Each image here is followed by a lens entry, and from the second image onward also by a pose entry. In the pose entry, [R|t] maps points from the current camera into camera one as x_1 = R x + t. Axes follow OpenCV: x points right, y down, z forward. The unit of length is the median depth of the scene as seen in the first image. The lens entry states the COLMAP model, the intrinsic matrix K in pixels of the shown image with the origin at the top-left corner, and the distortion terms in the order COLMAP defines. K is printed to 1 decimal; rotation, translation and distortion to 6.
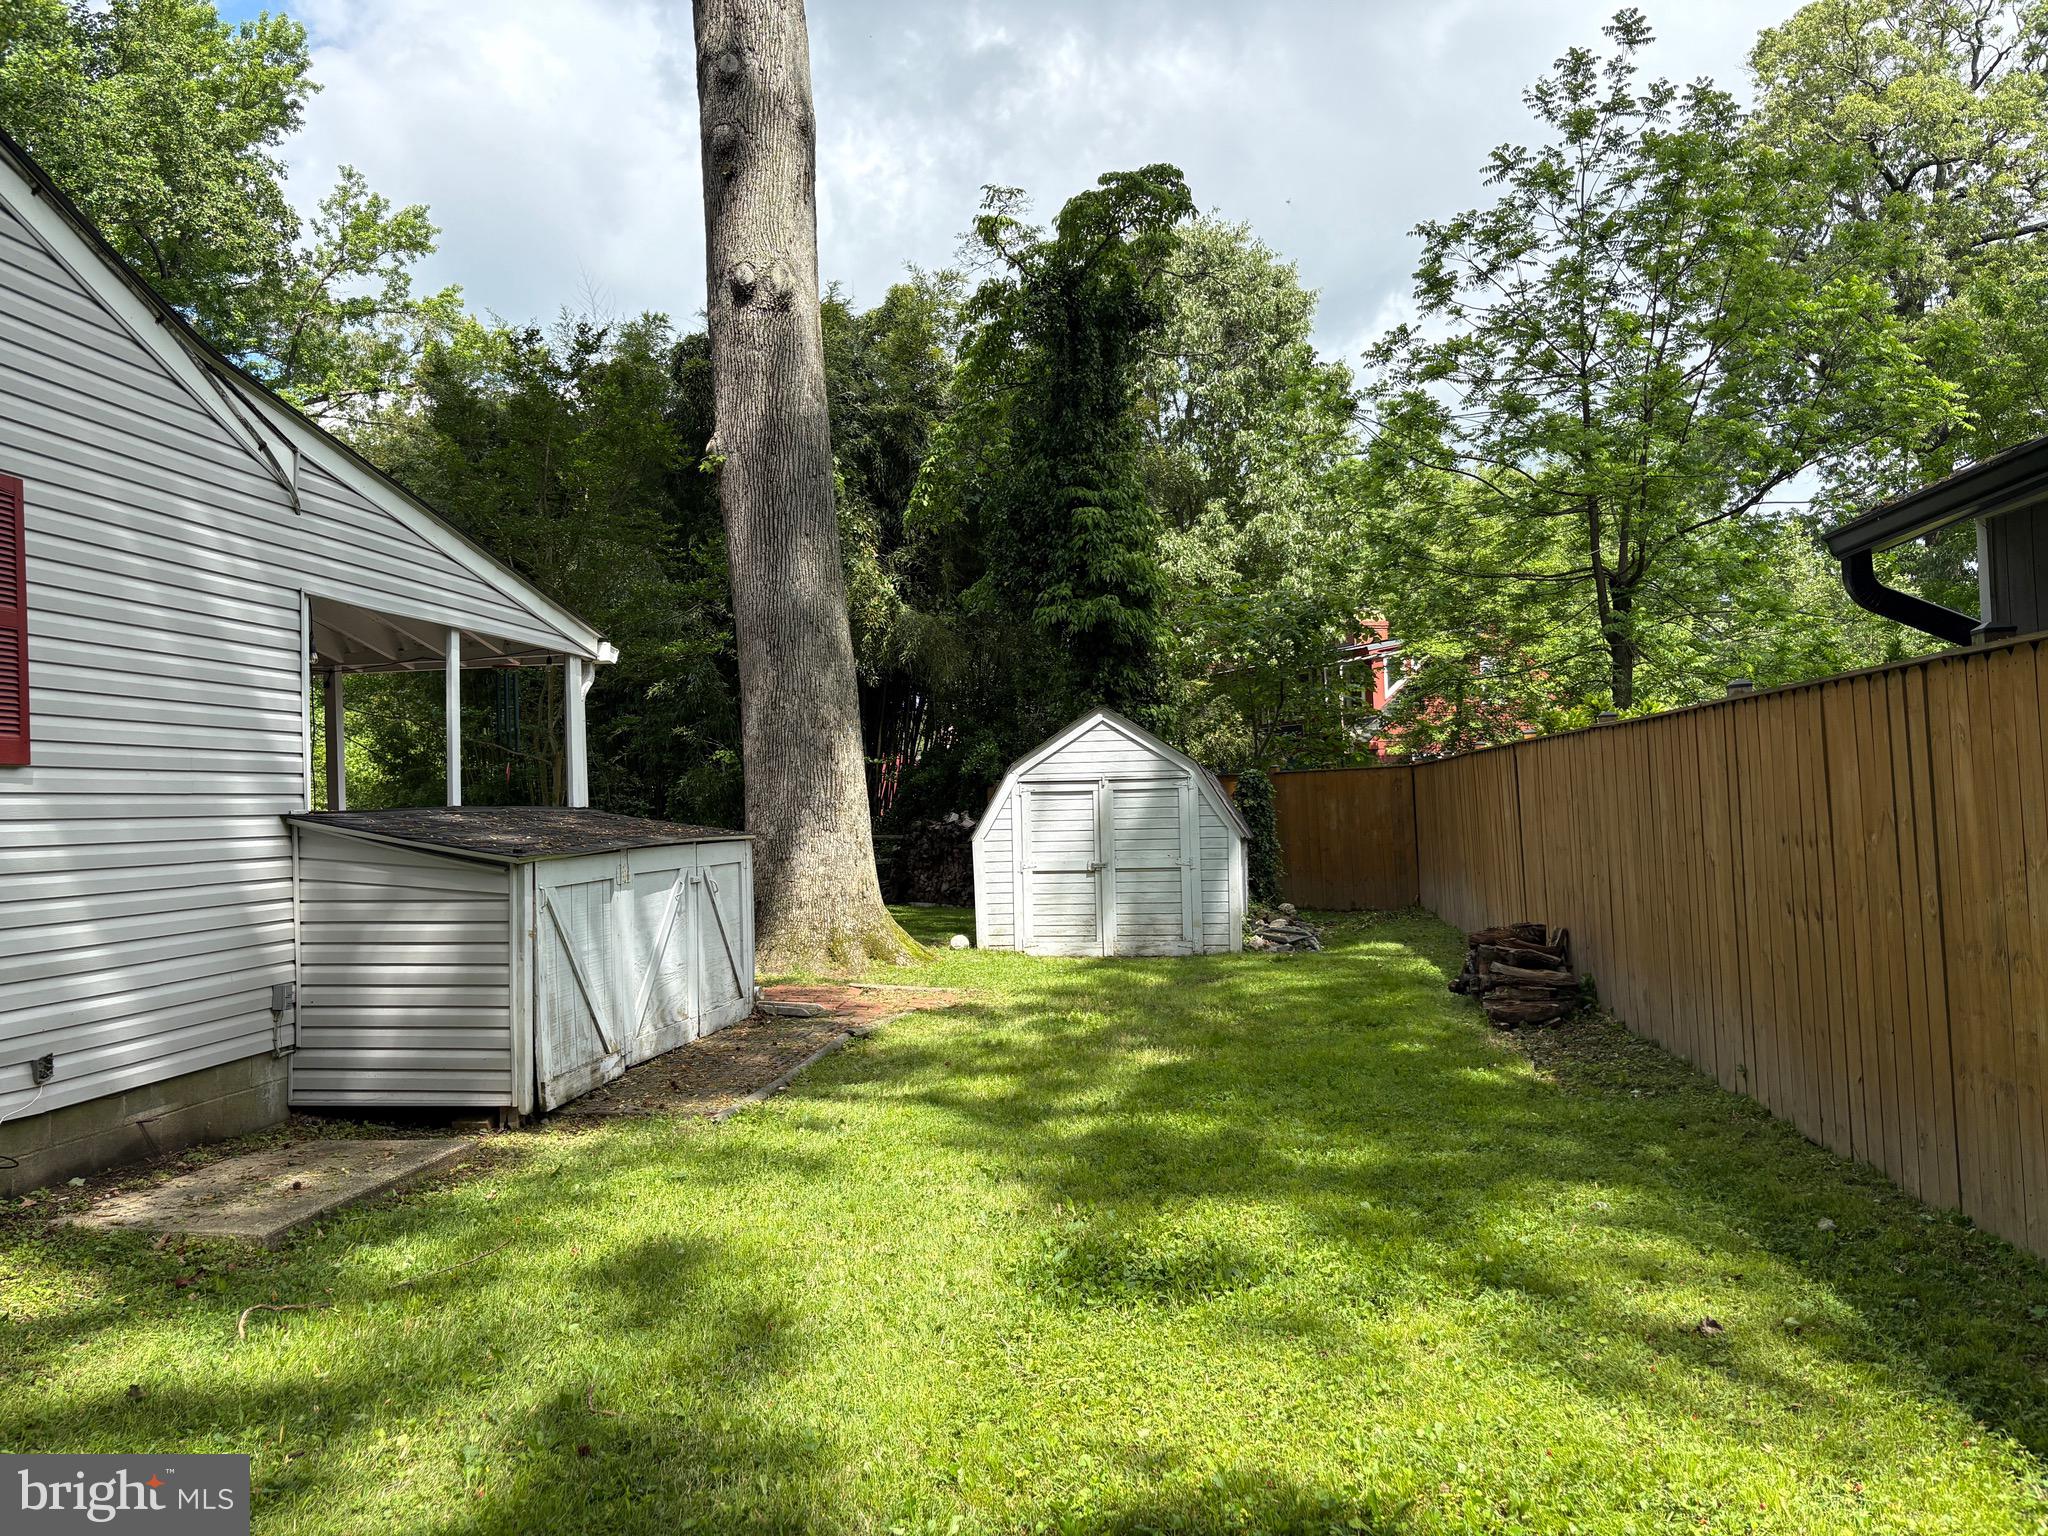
lens RADIAL K [[1541.1, 0, 1008.0], [0, 1541.1, 774.3], [0, 0, 1]] dist [0.053041, -0.054571]
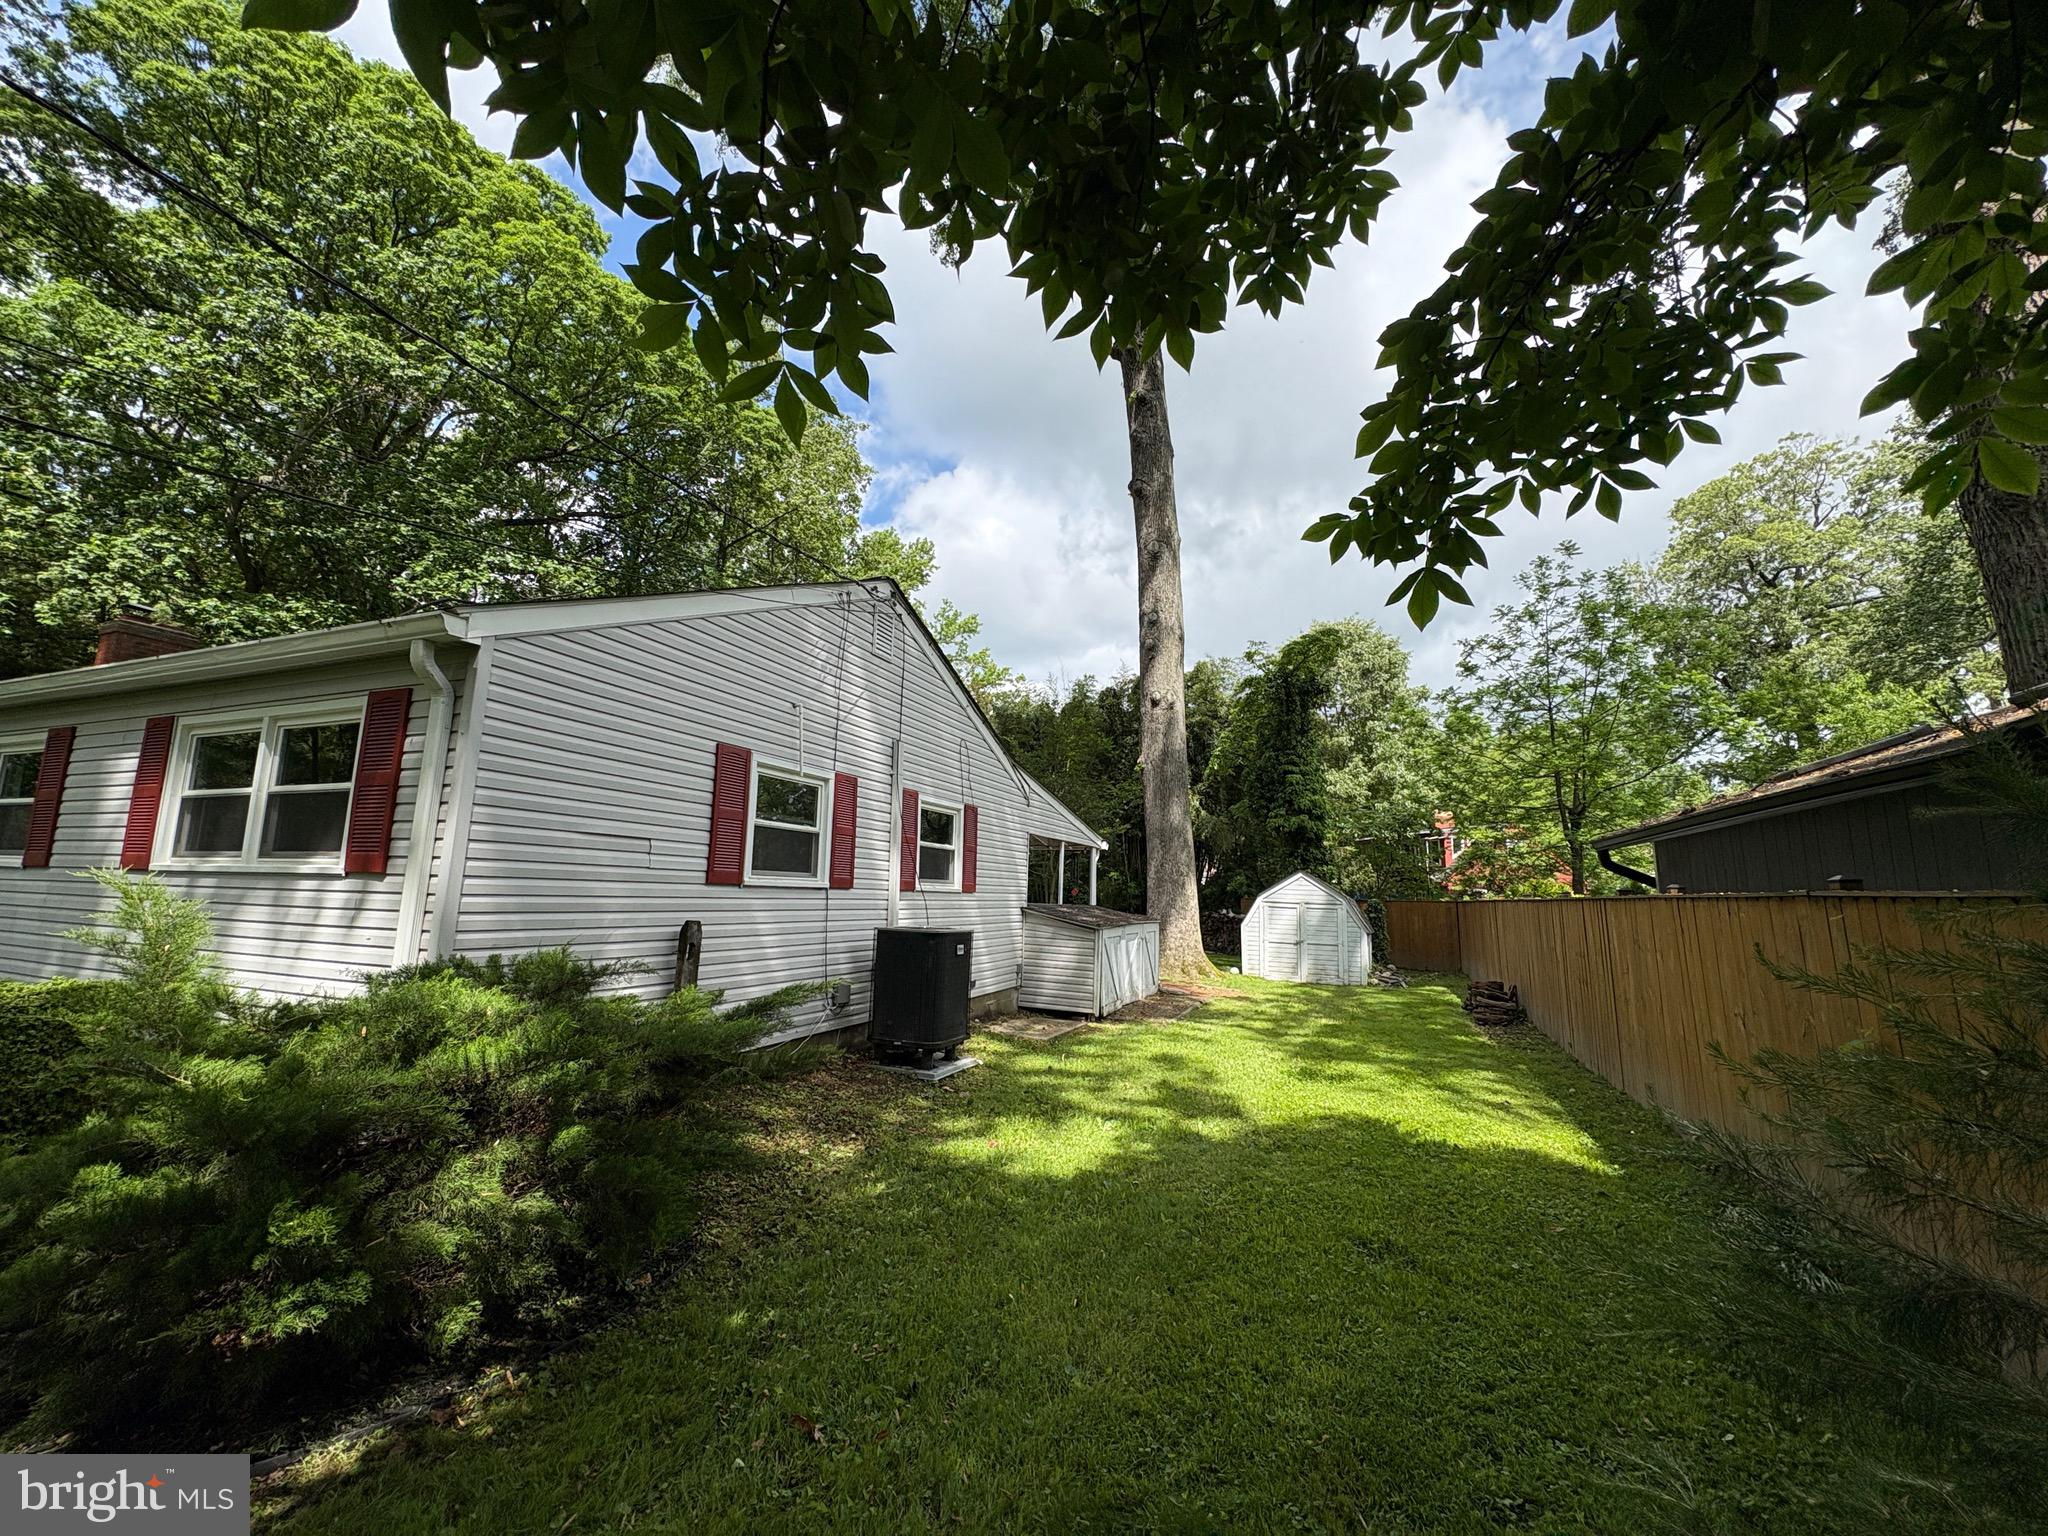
lens RADIAL K [[820.3, 0, 1023.4], [0, 820.3, 766.7], [0, 0, 1]] dist [0.000582, 0.000676]
pose [[0.967263, 0.019316, -0.253040, -0.032582], [-0.052353, 0.990839, -0.124488, -0.023303], [0.248318, 0.133660, 0.959413, -0.285939]]
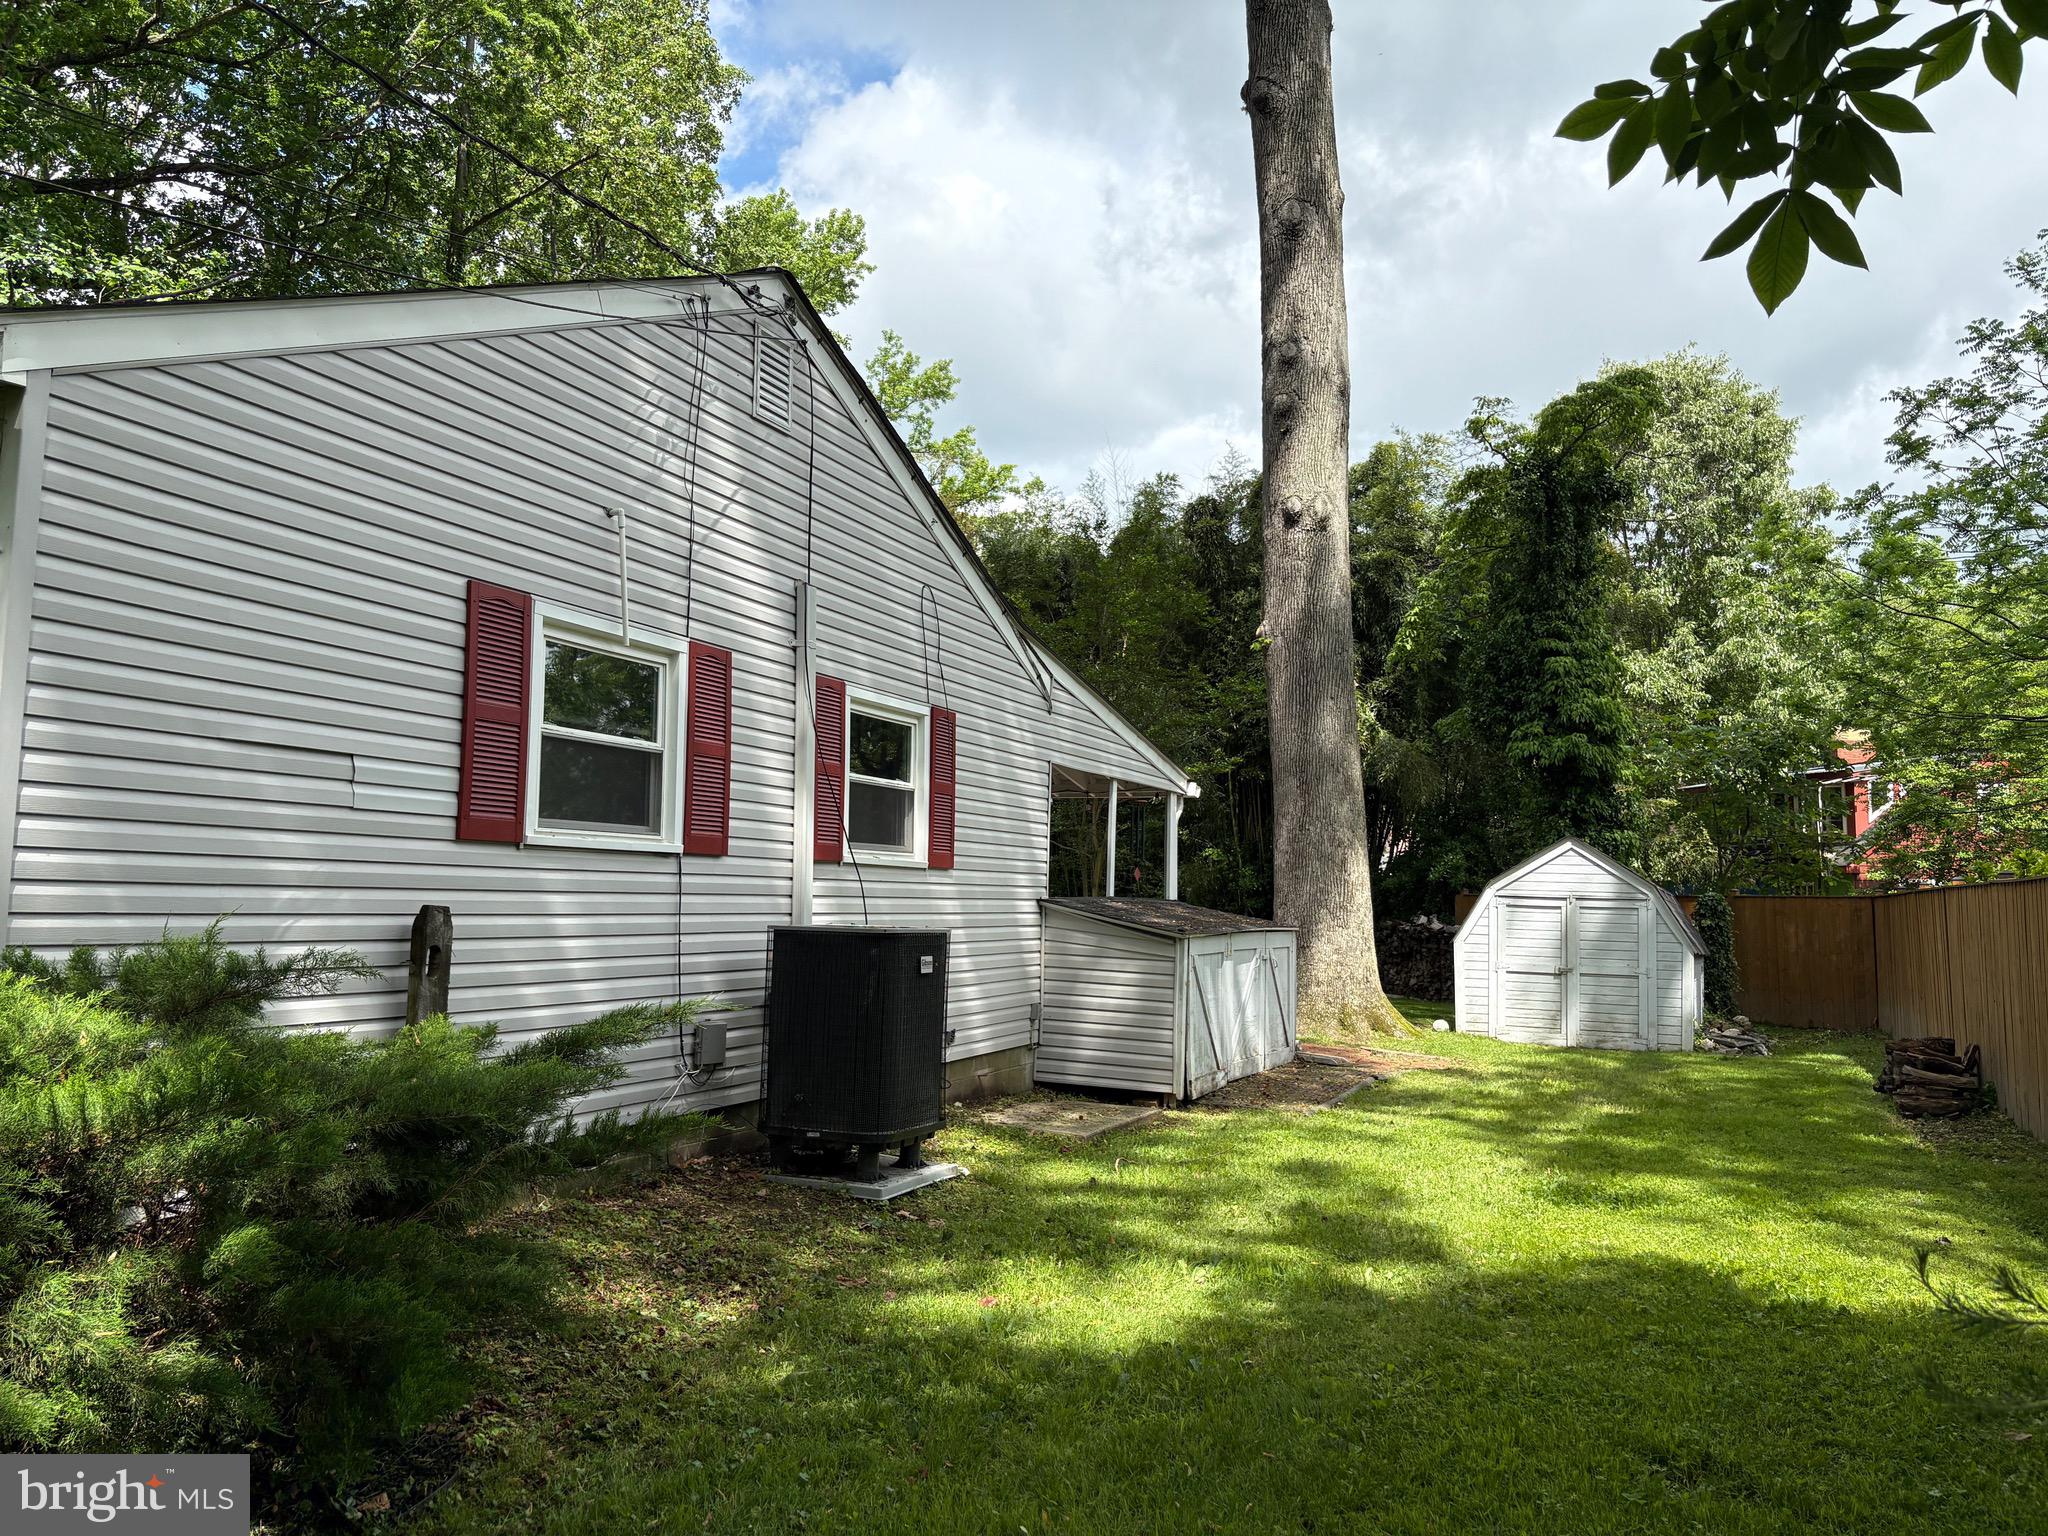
lens RADIAL K [[1558.3, 0, 1007.8], [0, 1558.3, 764.9], [0, 0, 1]] dist [0.053630, -0.056217]
pose [[0.961771, 0.029145, -0.272300, -0.029251], [-0.046040, 0.997376, -0.055862, -0.011012], [0.269958, 0.066263, 0.960589, -0.294363]]
